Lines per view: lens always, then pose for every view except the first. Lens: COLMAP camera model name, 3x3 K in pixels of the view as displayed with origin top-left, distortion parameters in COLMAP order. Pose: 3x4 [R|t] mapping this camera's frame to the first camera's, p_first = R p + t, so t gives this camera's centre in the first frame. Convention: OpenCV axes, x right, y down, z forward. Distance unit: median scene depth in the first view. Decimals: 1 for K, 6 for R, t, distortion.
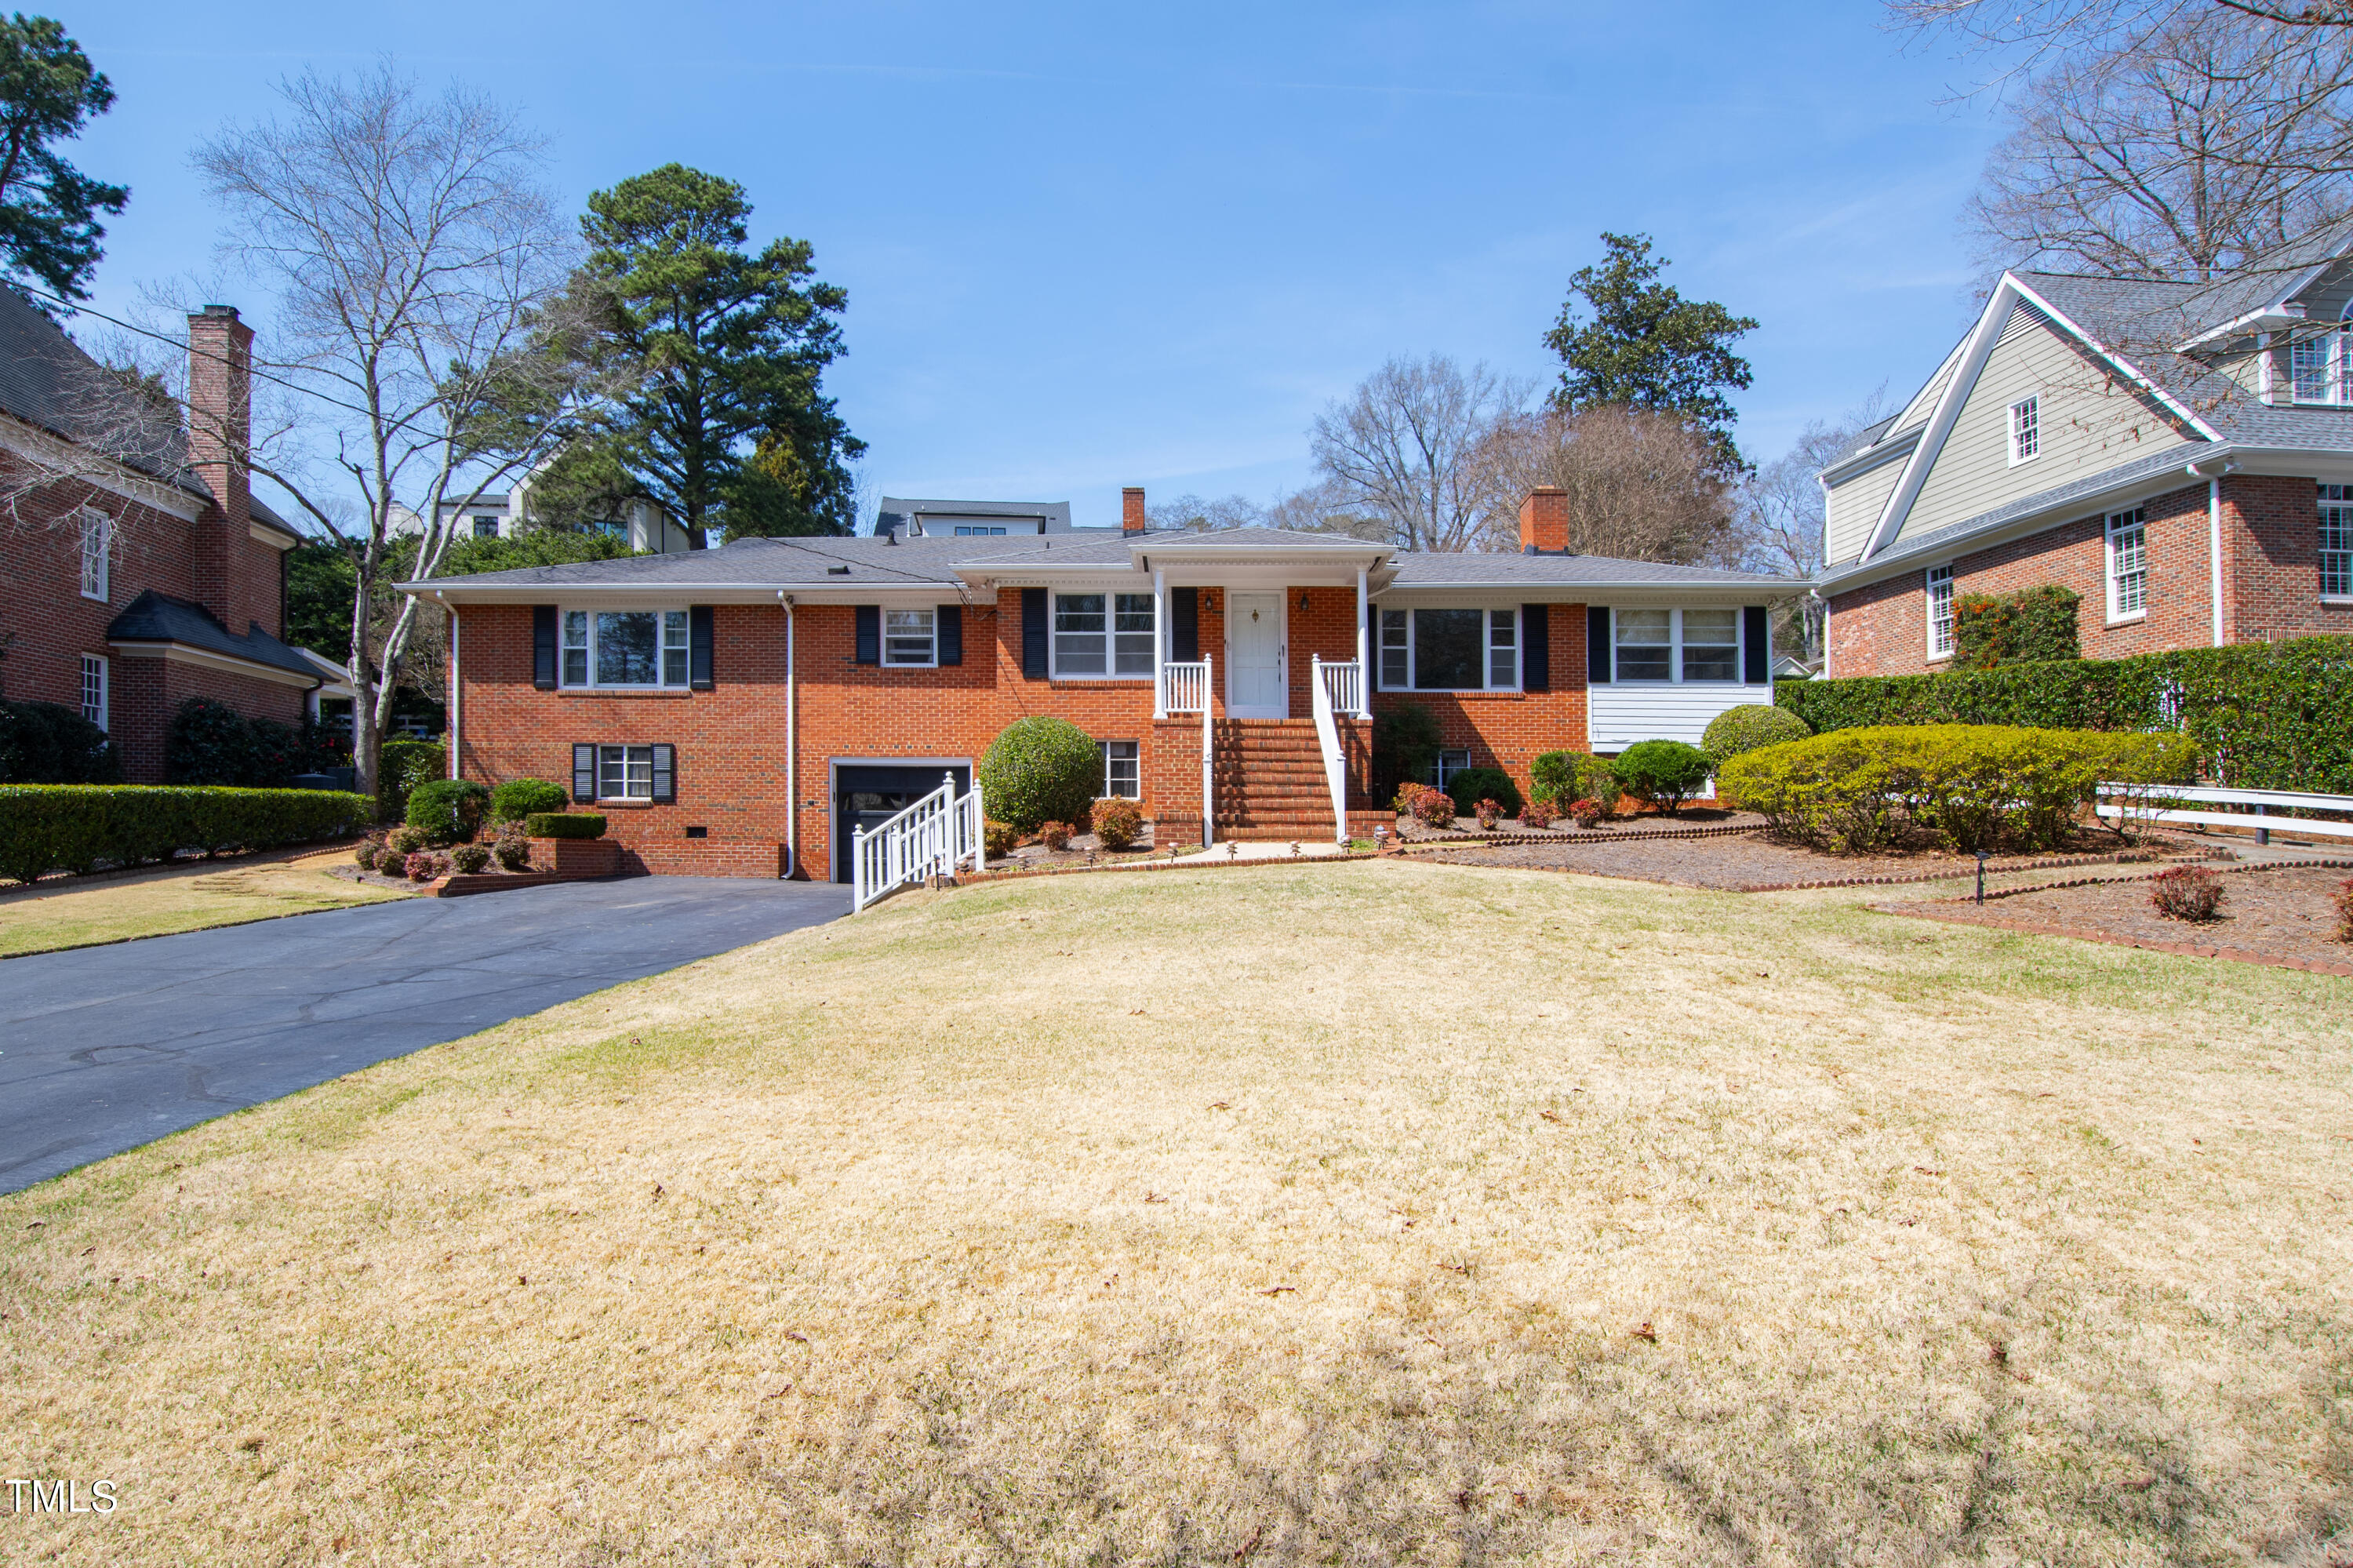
lens RADIAL K [[1329.9, 0, 1181.9], [0, 1329.9, 755.6], [0, 0, 1]] dist [-0.016219, 0.001011]
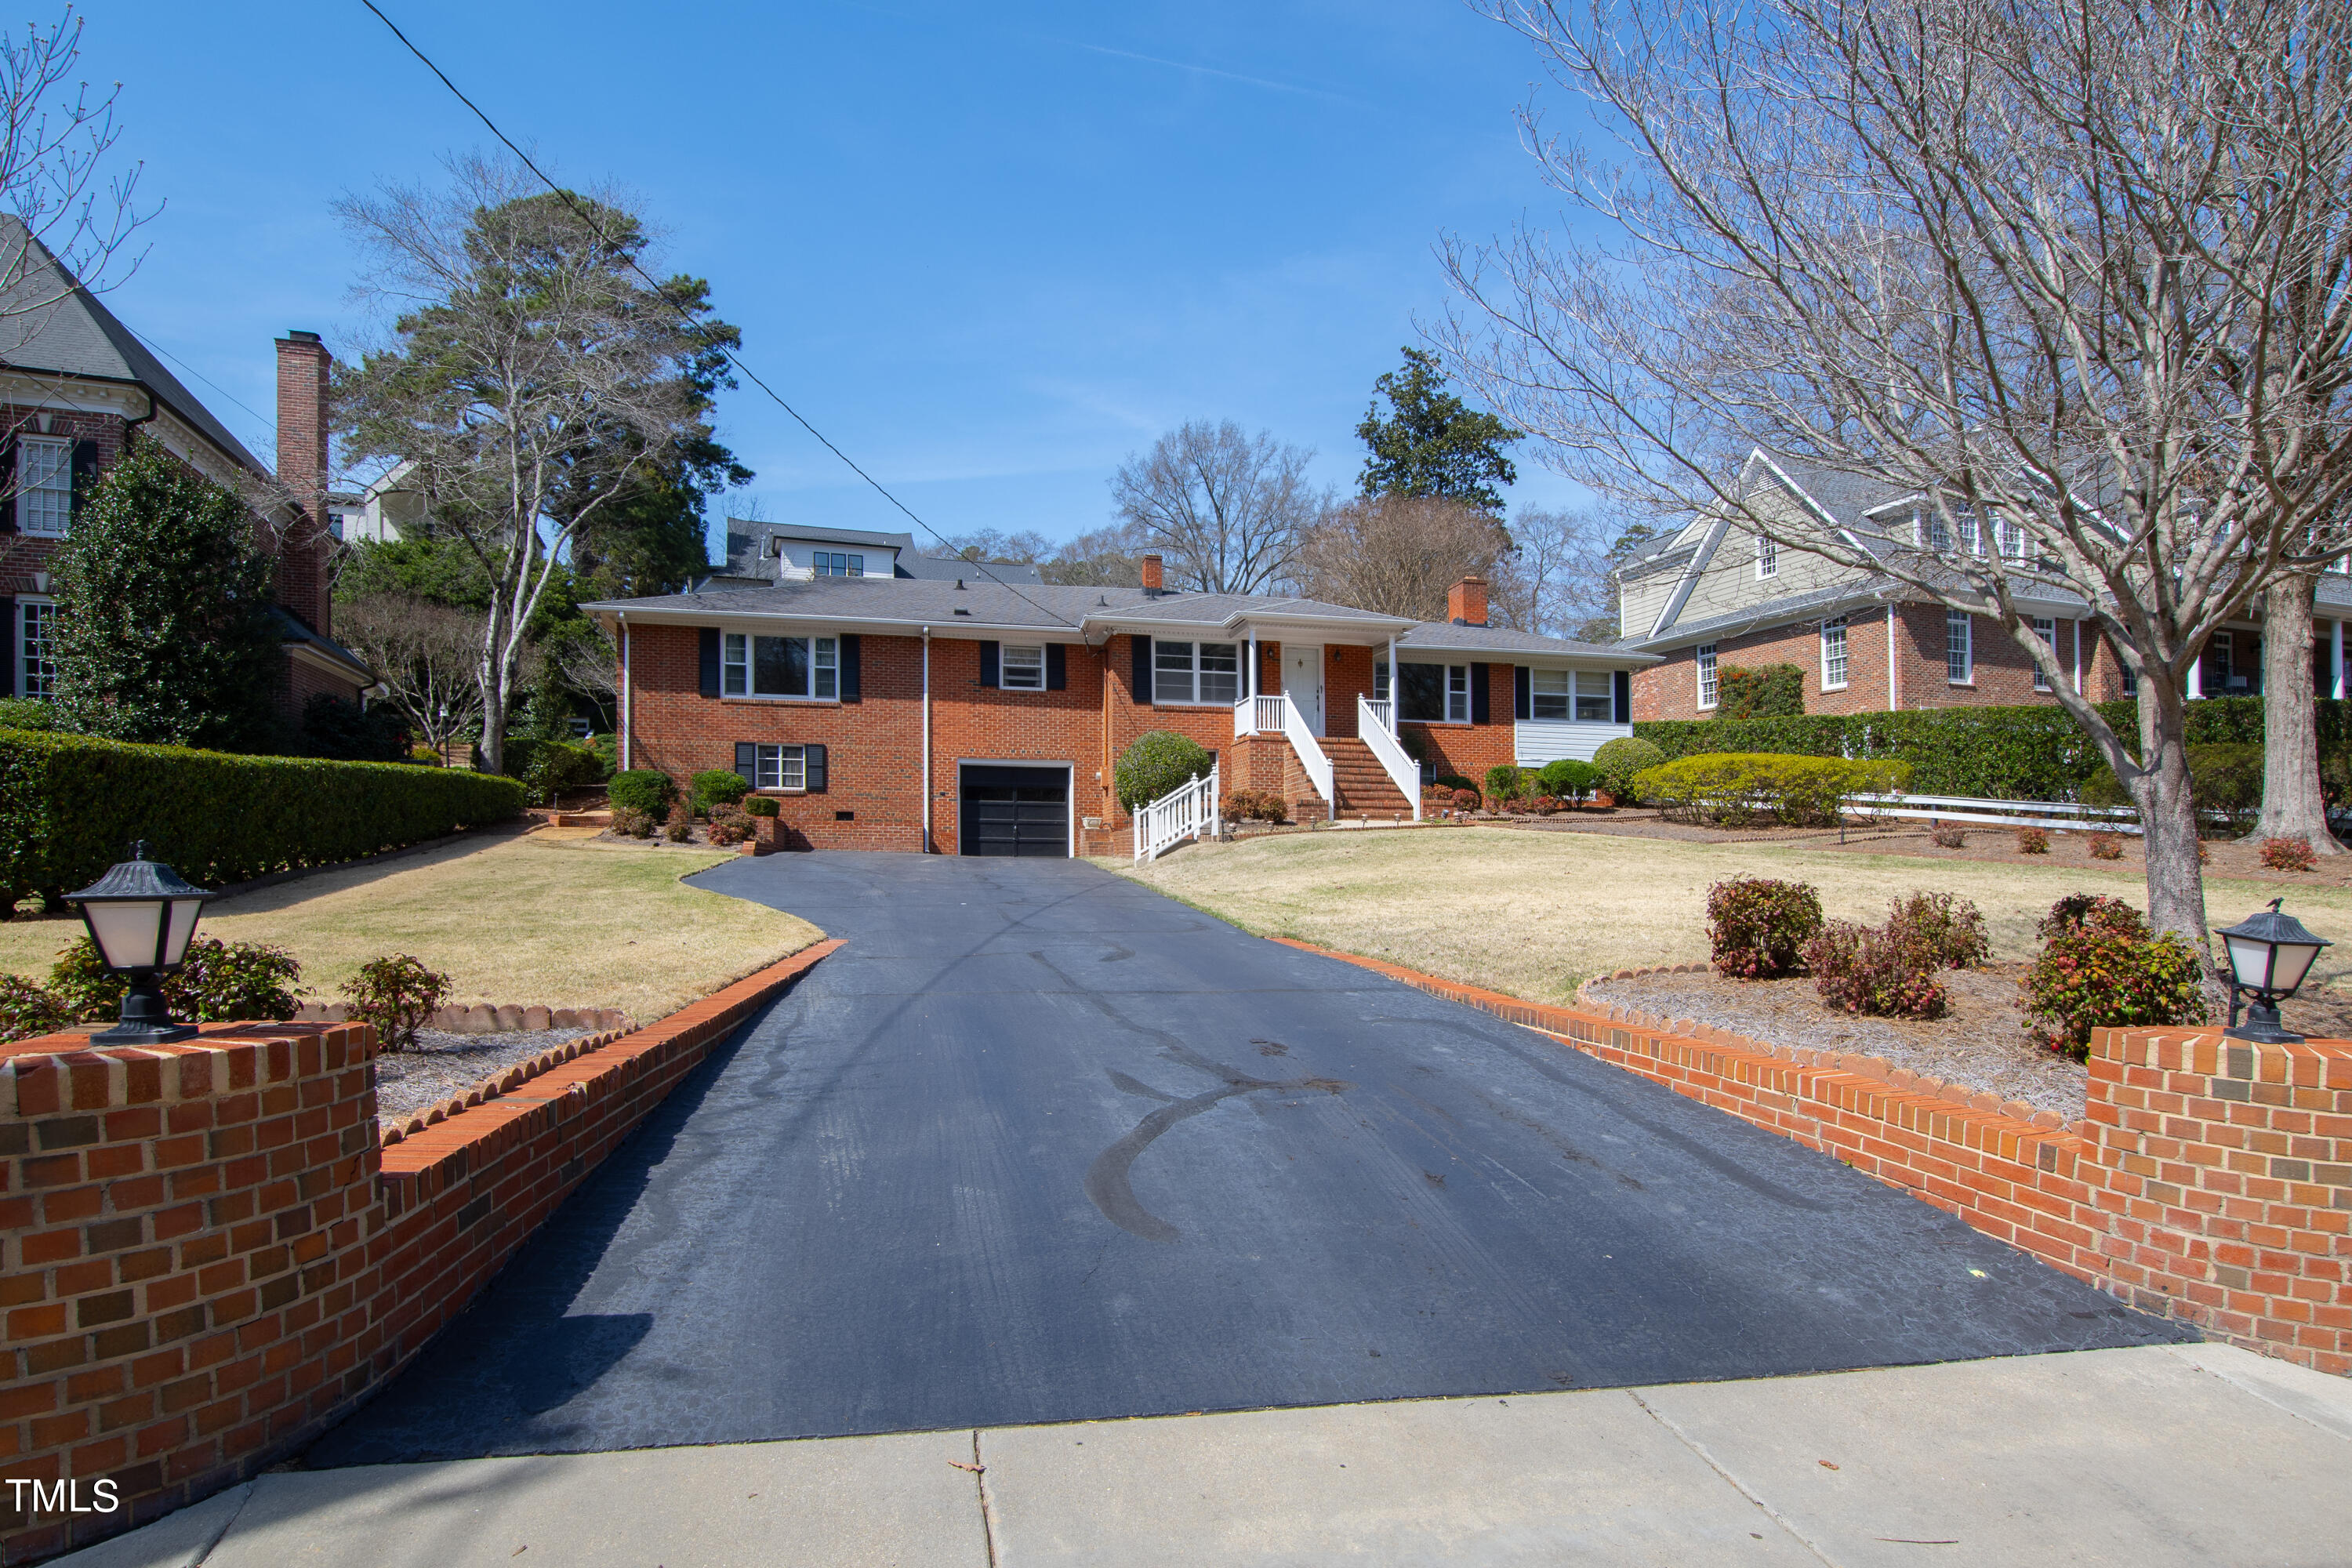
lens RADIAL K [[1344.9, 0, 1174.6], [0, 1344.9, 753.1], [0, 0, 1]] dist [-0.021418, 0.000623]
pose [[0.970592, 0.025440, 0.239383, -0.370598], [-0.020775, 0.999542, -0.021992, 0.020103], [-0.239833, 0.016372, 0.970676, -0.299572]]
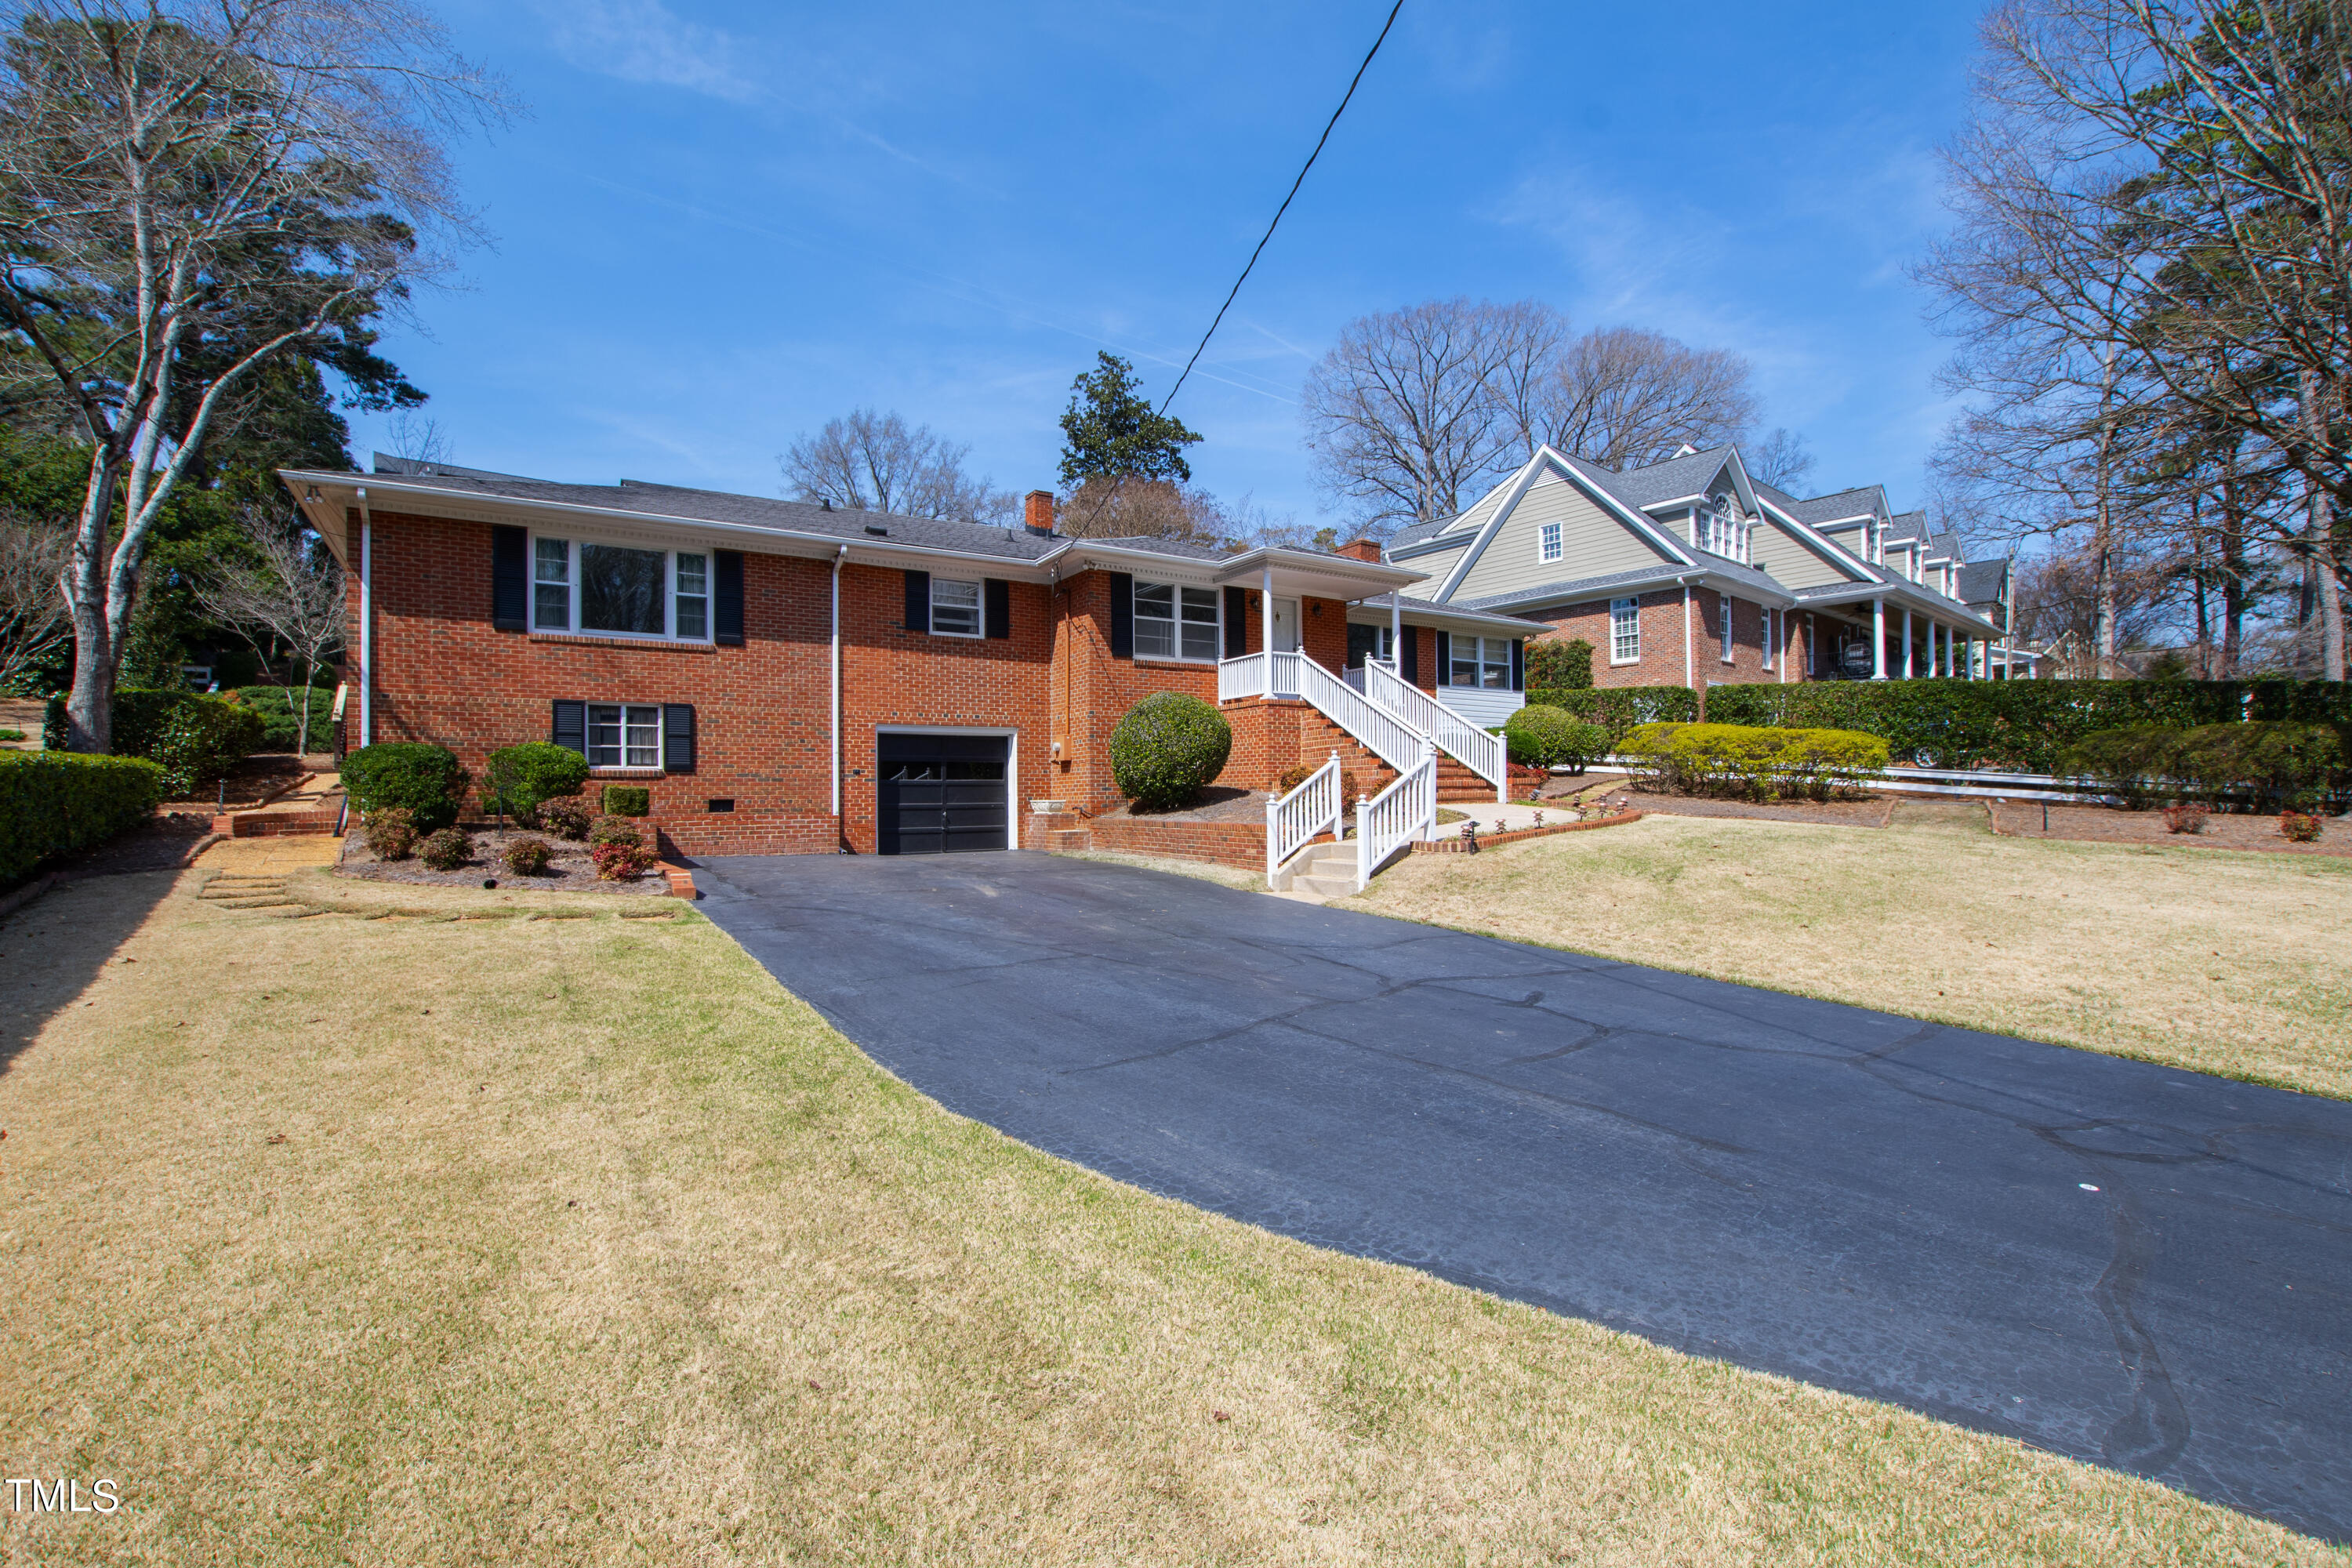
lens RADIAL K [[1018.7, 0, 1121.8], [0, 1018.7, 729.4], [0, 0, 1]] dist [-0.032612, 0.000121]
pose [[0.818209, 0.022514, 0.574479, -0.538936], [-0.018819, 0.999746, -0.012377, 0.010368], [-0.574612, -0.000685, 0.818426, 0.297610]]
